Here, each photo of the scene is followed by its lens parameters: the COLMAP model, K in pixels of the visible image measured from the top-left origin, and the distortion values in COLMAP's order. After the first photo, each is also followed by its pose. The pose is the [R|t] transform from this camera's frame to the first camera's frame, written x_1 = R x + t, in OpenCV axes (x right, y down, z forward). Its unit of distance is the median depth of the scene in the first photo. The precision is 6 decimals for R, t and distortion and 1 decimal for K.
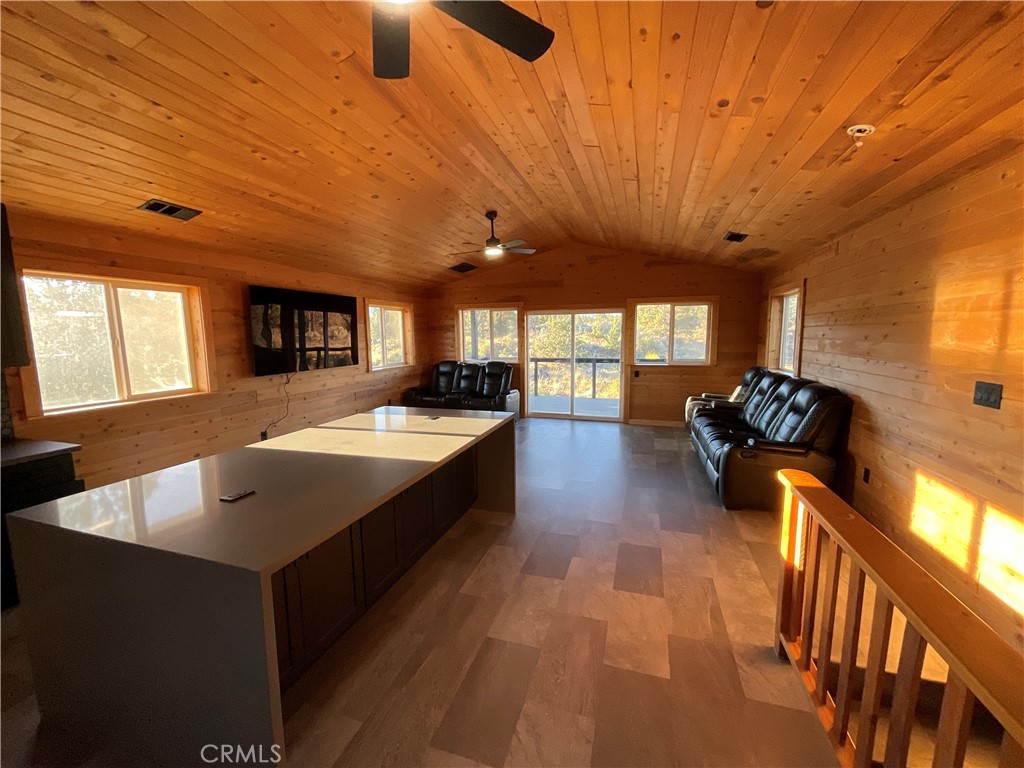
lens RADIAL K [[411.4, 0, 510.8], [0, 411.4, 379.9], [0, 0, 1]] dist [-0.001249, 0.004910]
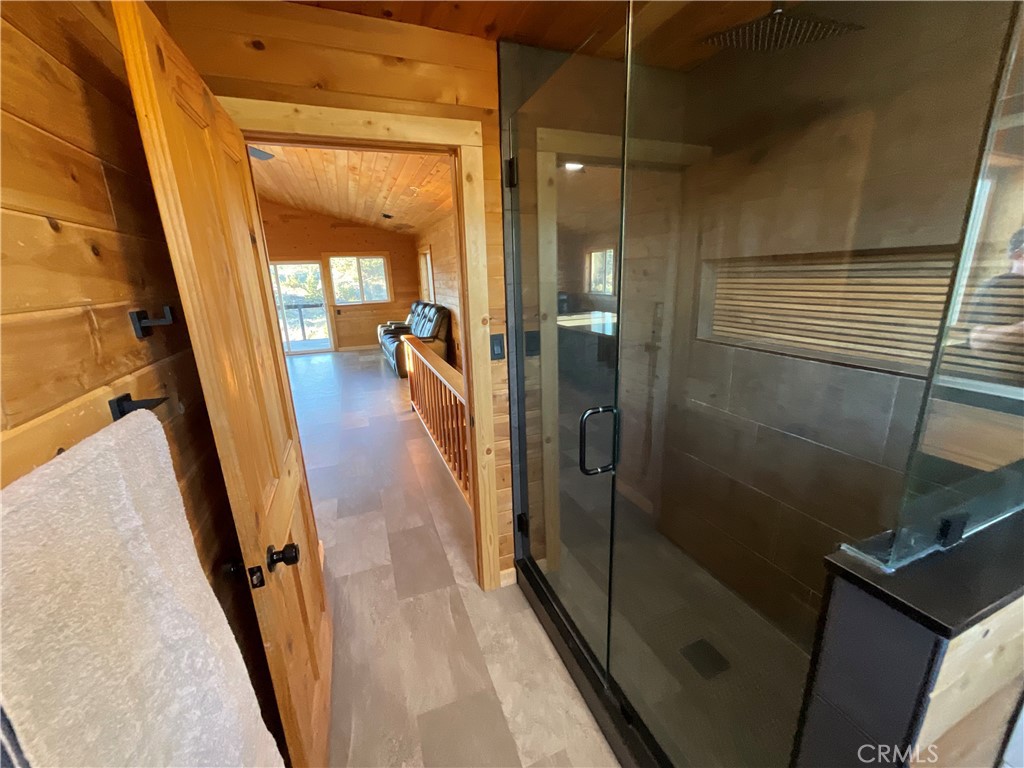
lens RADIAL K [[411.4, 0, 510.8], [0, 411.4, 379.9], [0, 0, 1]] dist [-0.001249, 0.004910]
pose [[0.773233, -0.175774, 0.609274, -0.121423], [0.099235, 0.982518, 0.157515, 0.052735], [-0.626310, -0.061334, 0.777158, -0.426046]]
